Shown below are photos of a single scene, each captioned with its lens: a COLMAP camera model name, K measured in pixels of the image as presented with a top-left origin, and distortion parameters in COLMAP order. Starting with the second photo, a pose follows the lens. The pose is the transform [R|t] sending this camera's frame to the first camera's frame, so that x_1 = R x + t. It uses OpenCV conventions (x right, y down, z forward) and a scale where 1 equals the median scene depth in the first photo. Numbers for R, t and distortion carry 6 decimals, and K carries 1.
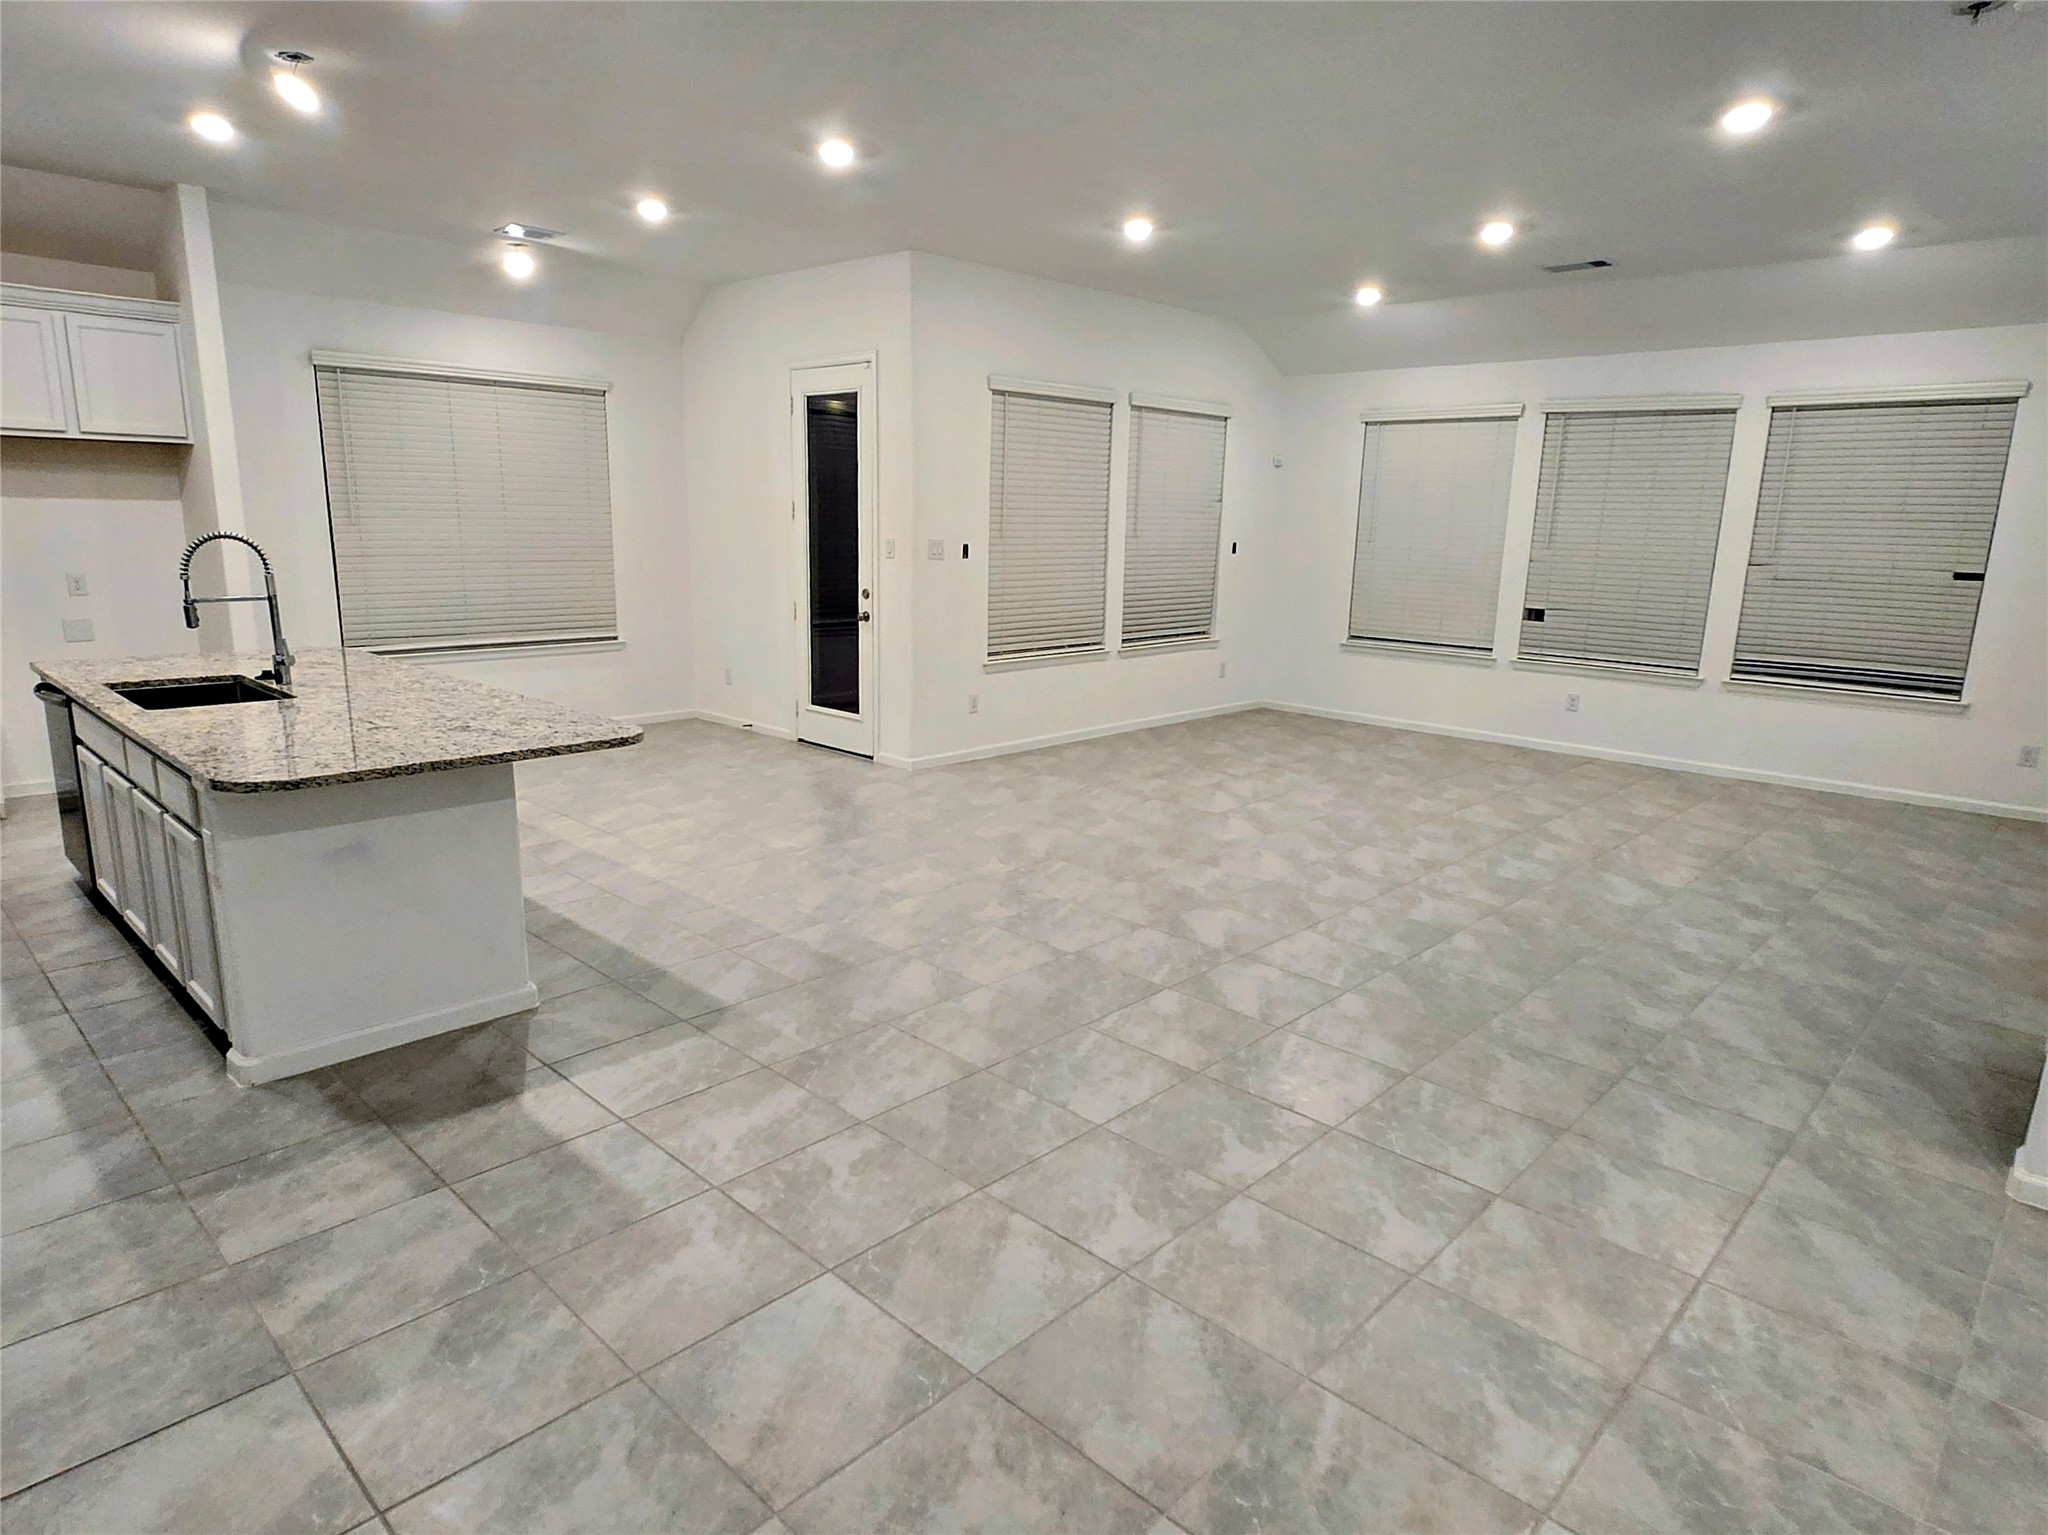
lens RADIAL K [[1168.5, 0, 1036.7], [0, 1168.5, 759.9], [0, 0, 1]] dist [0.001412, -0.001348]
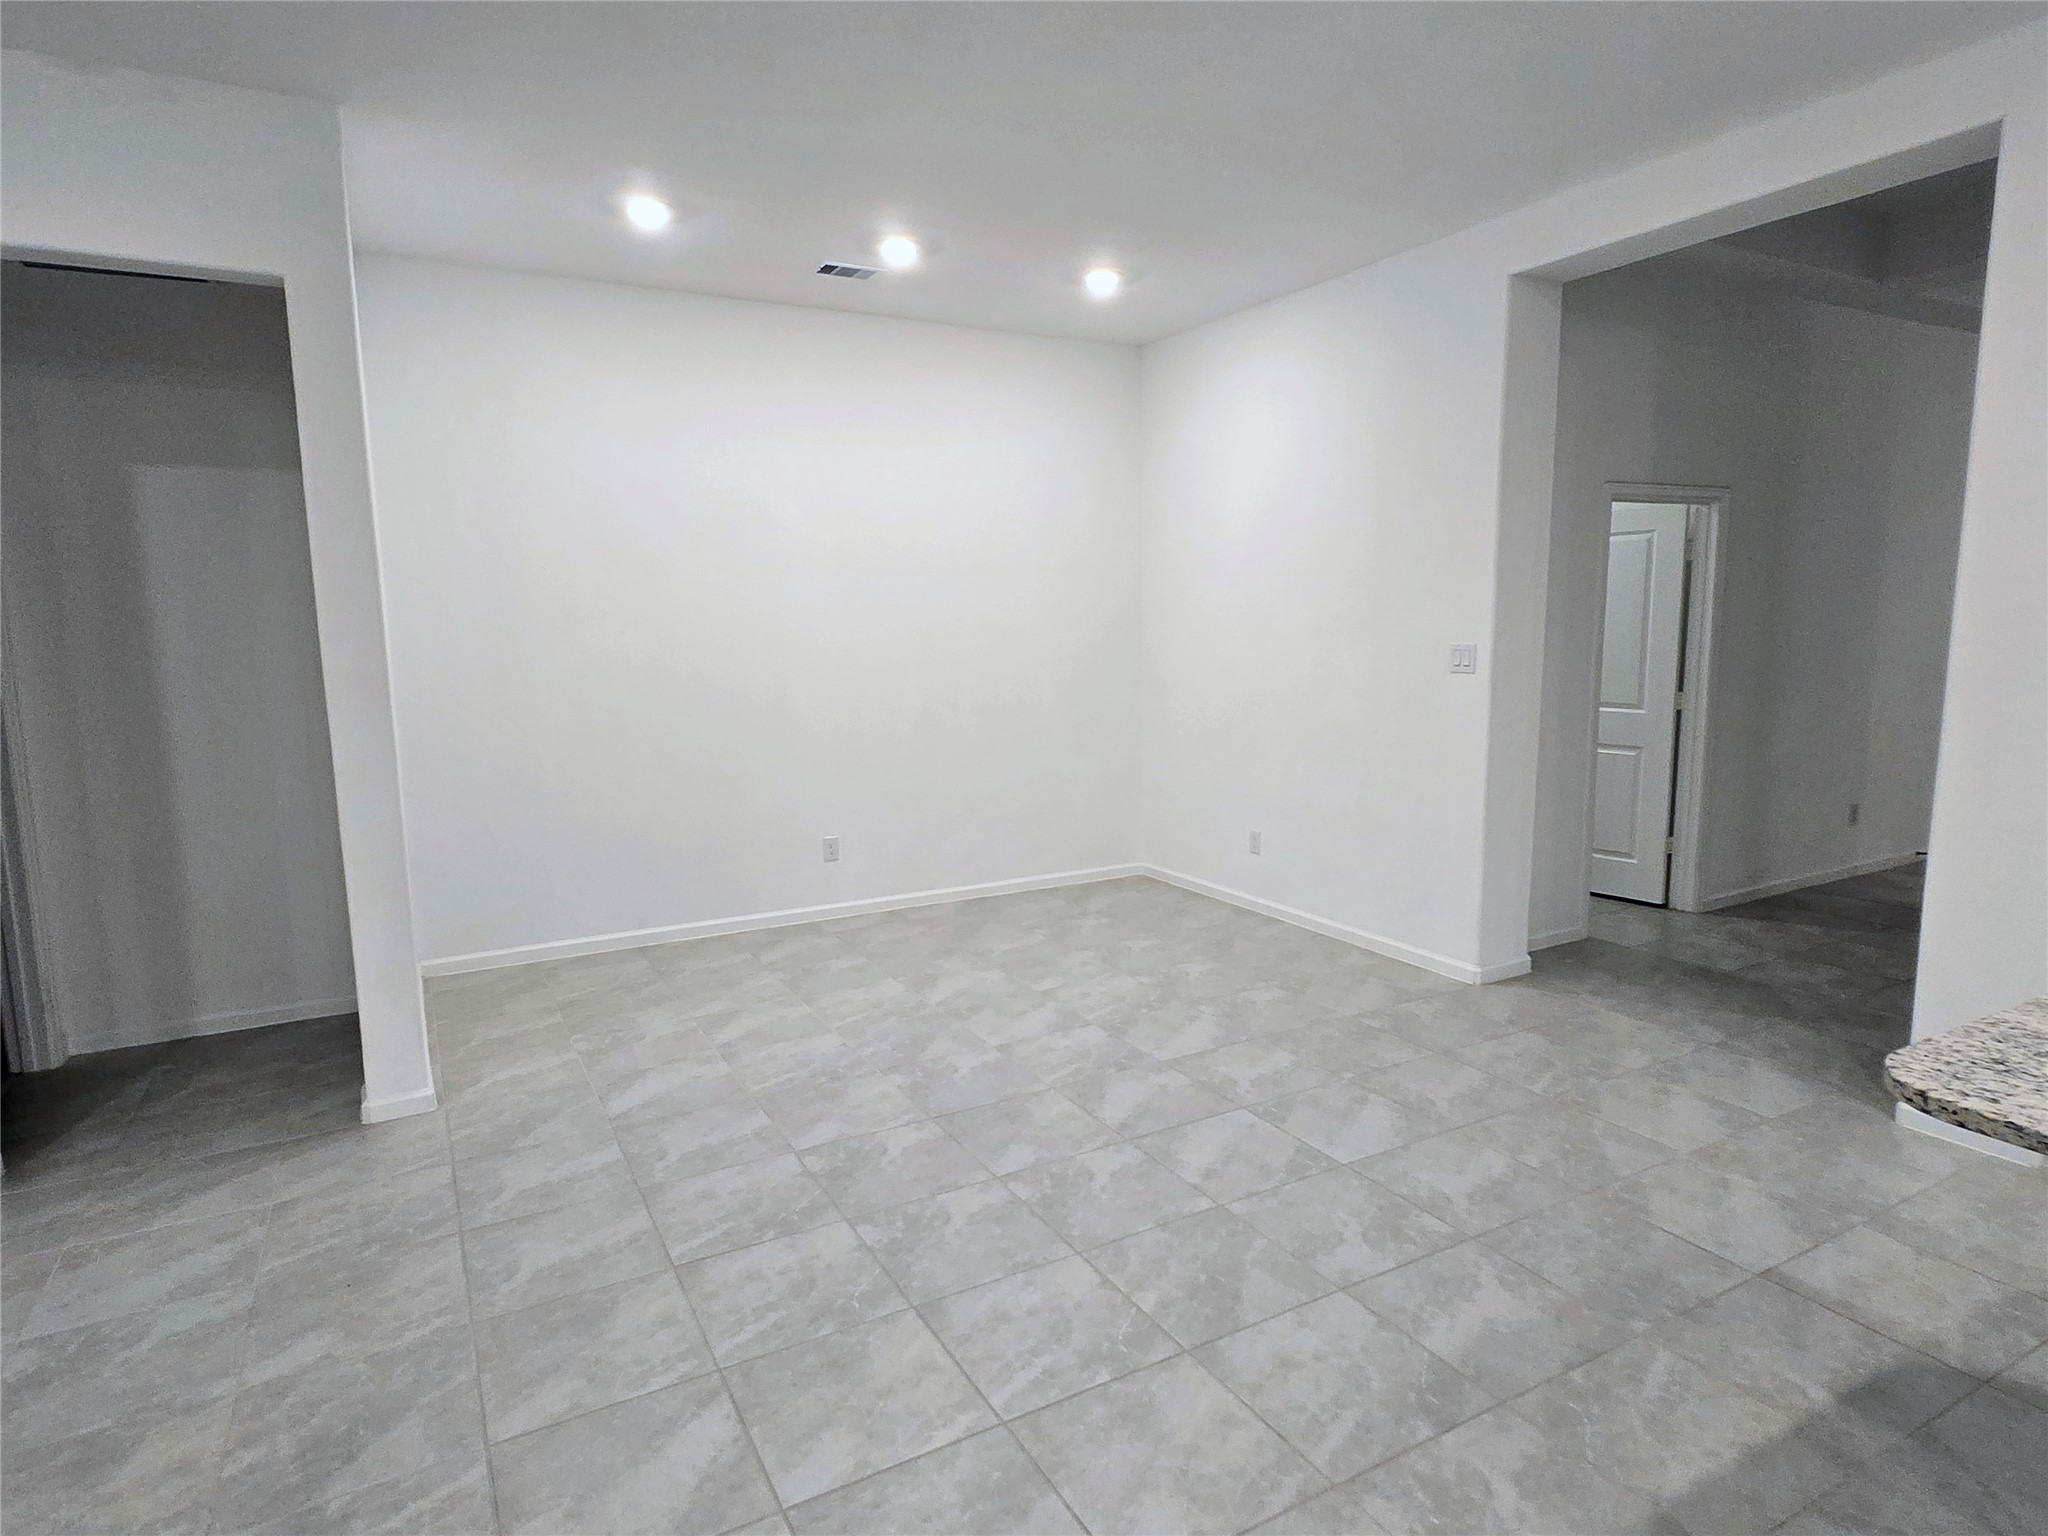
lens RADIAL K [[1168.5, 0, 1001.4], [0, 1168.5, 772.8], [0, 0, 1]] dist [0.001412, -0.001348]
pose [[-0.946193, -0.054863, 0.318918, -0.095874], [0.057938, 0.940878, 0.333753, -0.211012], [-0.318374, 0.334273, -0.887074, 0.997784]]
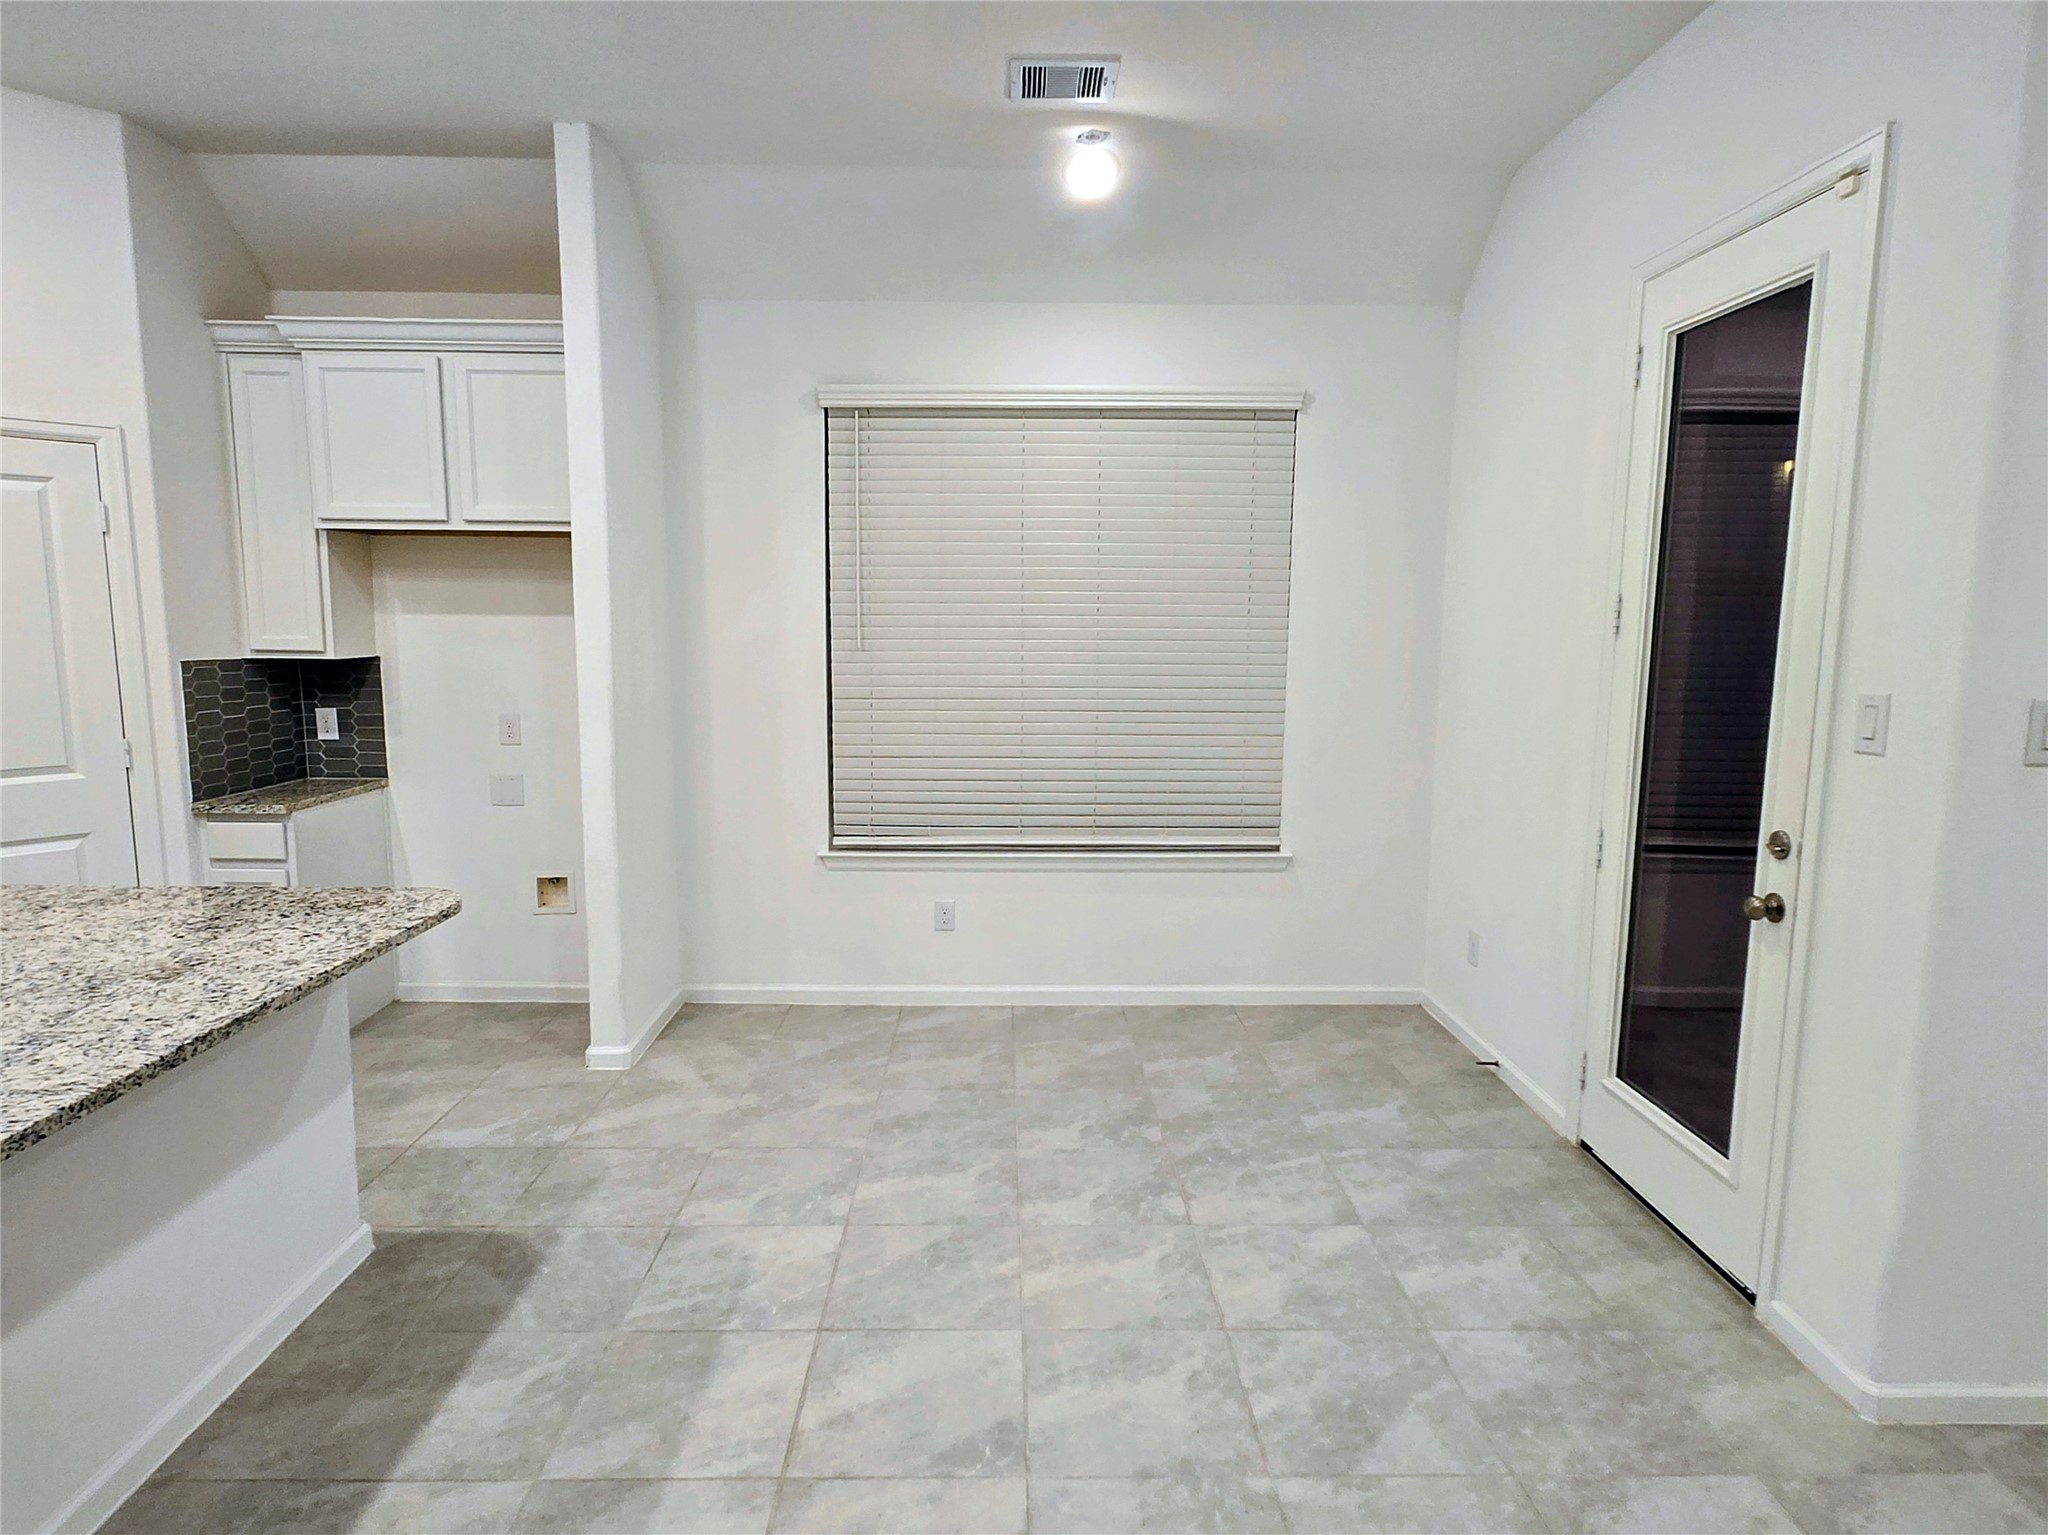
lens RADIAL K [[1168.5, 0, 1015.2], [0, 1168.5, 776.3], [0, 0, 1]] dist [0.001412, -0.001348]
pose [[0.691061, 0.080033, -0.718352, -0.076350], [-0.140354, 0.989792, -0.024748, -0.172212], [0.709038, 0.117926, 0.695240, 0.834236]]
